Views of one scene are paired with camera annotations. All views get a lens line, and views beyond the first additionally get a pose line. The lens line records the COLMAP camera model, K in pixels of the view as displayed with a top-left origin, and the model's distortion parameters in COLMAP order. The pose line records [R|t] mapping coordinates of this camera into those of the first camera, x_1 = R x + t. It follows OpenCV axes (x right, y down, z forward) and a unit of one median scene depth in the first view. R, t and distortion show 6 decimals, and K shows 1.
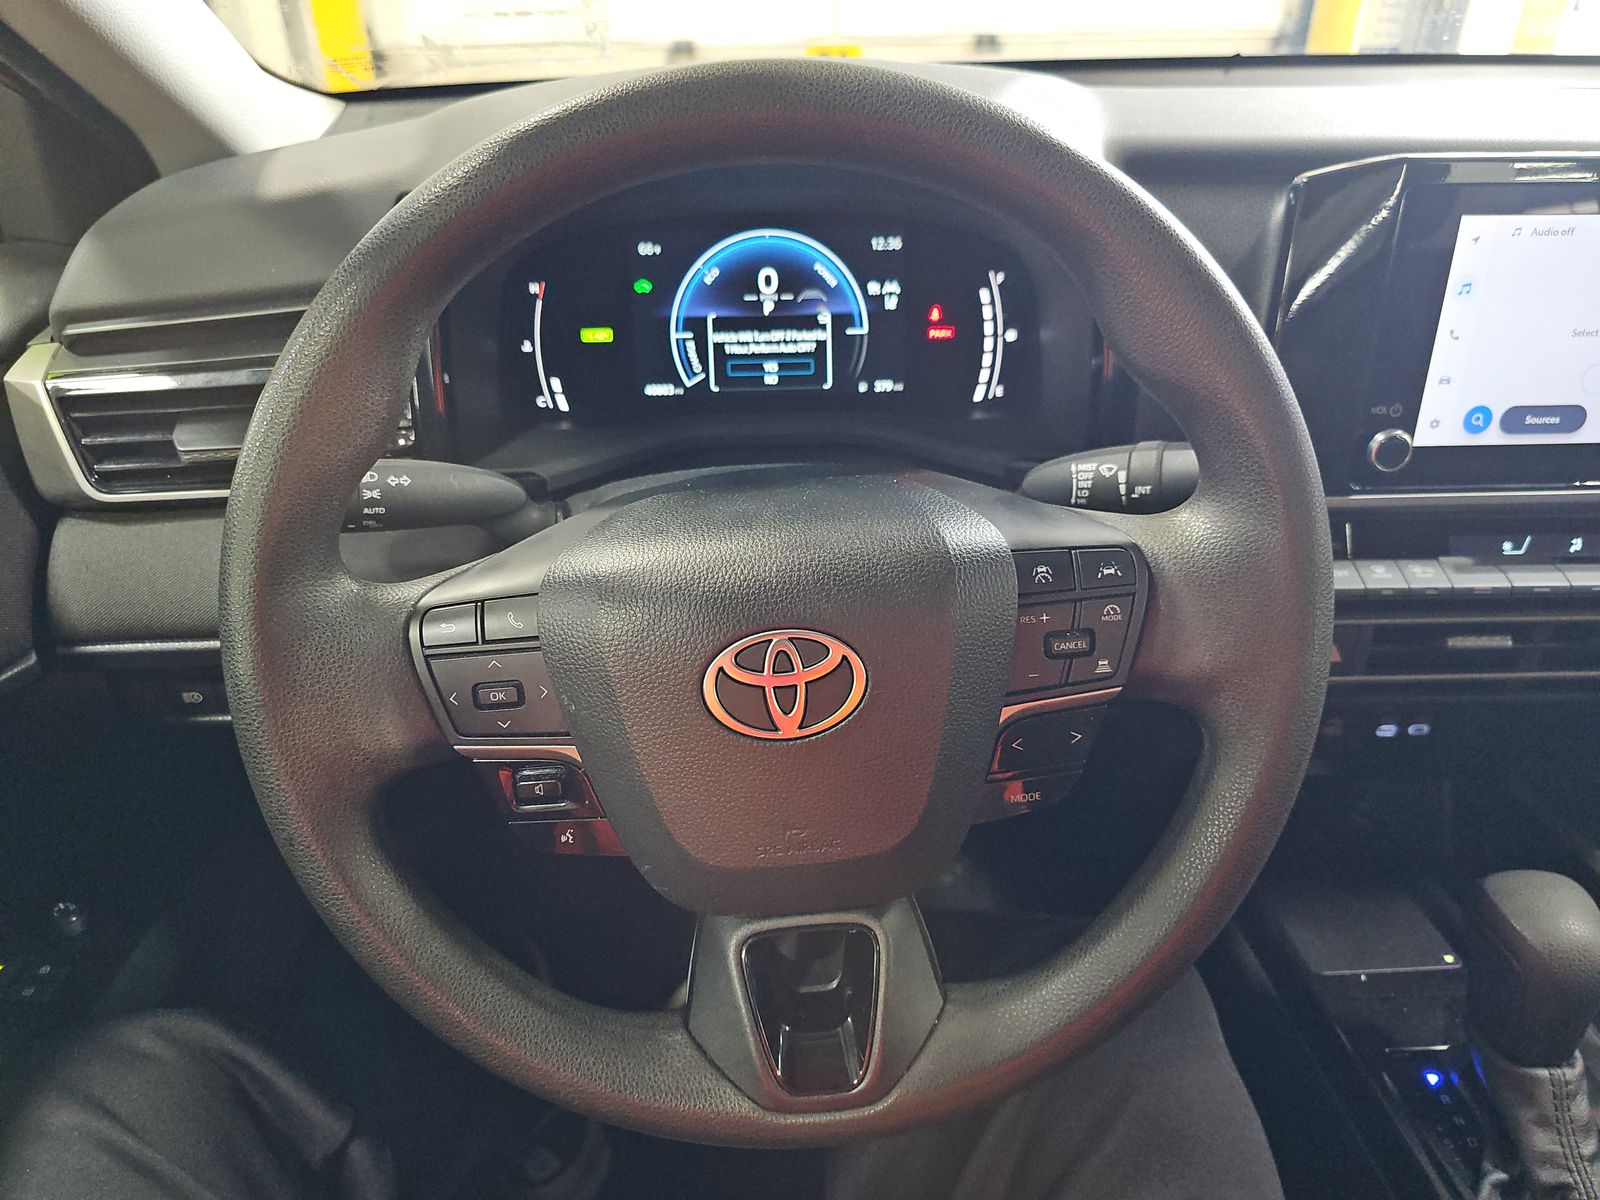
lens RADIAL K [[999.1, 0, 800.0], [0, 999.1, 600.0], [0, 0, 1]] dist [-0.011058, -0.002074]
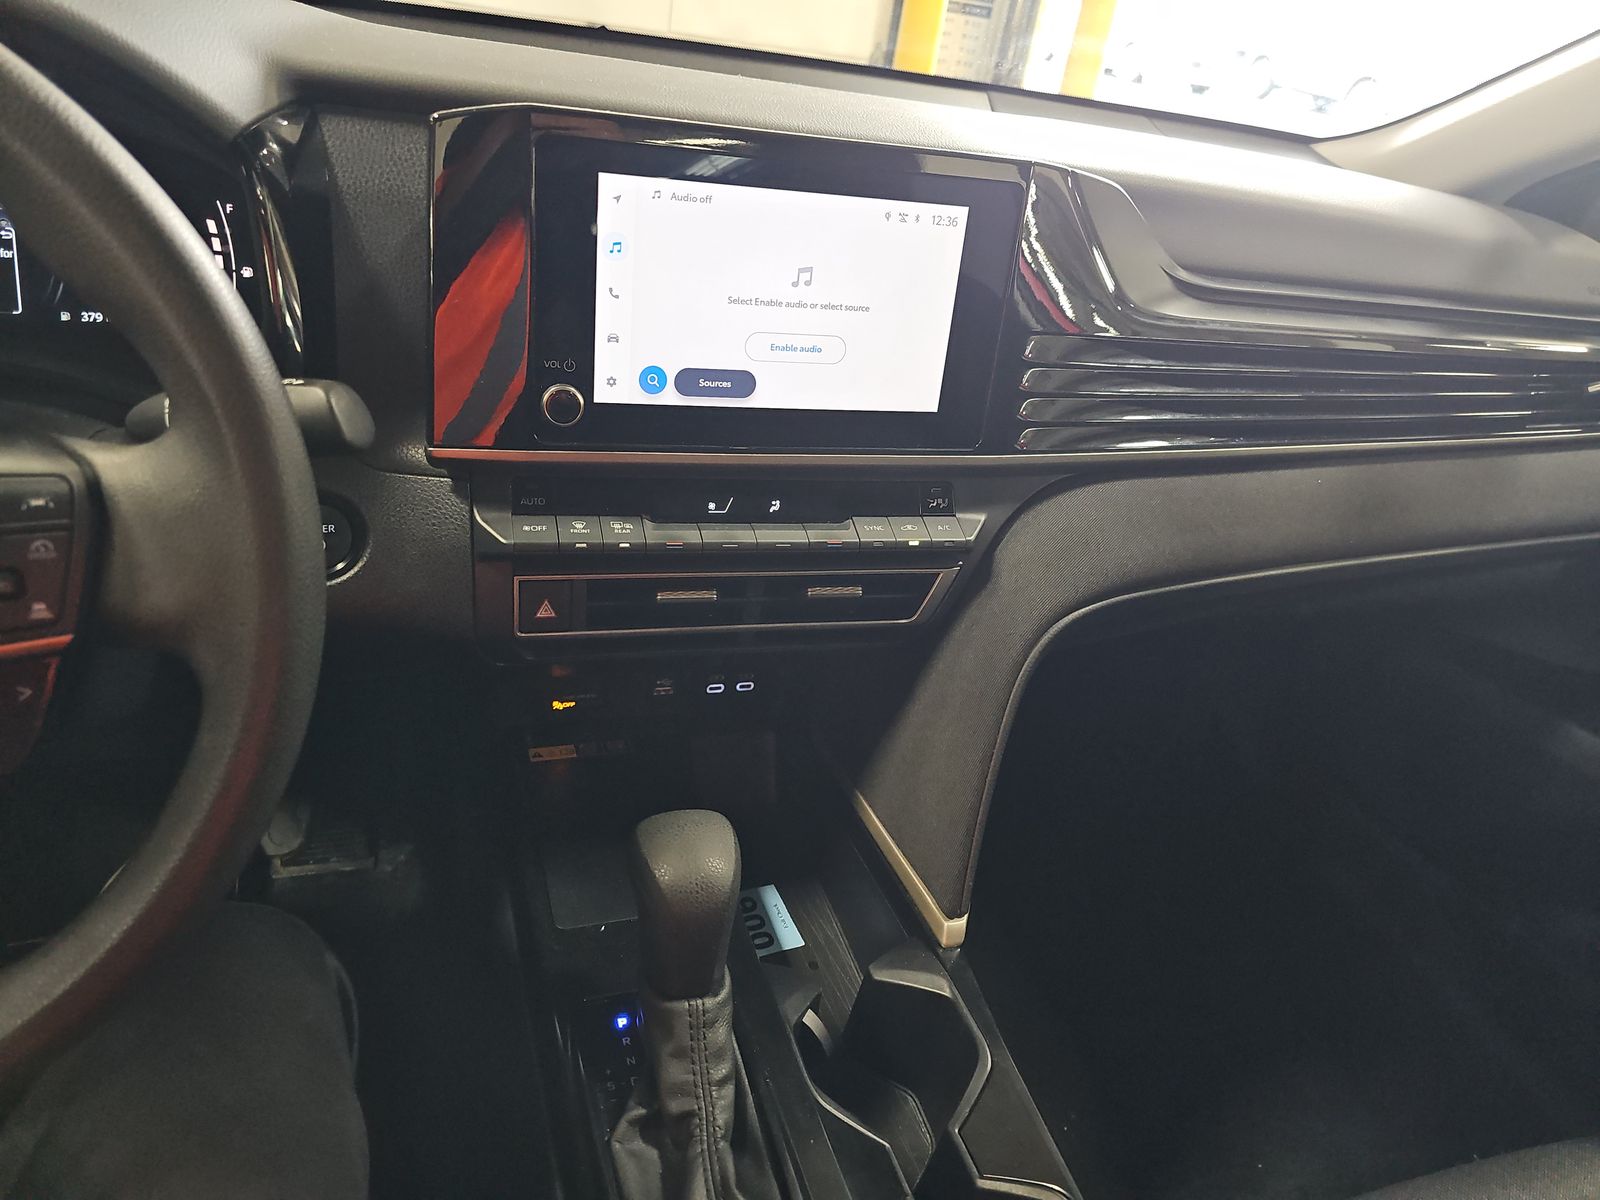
lens RADIAL K [[984.8, 0, 800.9], [0, 984.8, 595.8], [0, 0, 1]] dist [0.062770, -0.069084]
pose [[0.960911, -0.004523, 0.276822, 0.548400], [0.002990, 0.999978, 0.005960, 0.038627], [-0.276843, -0.004900, 0.960903, -0.036554]]
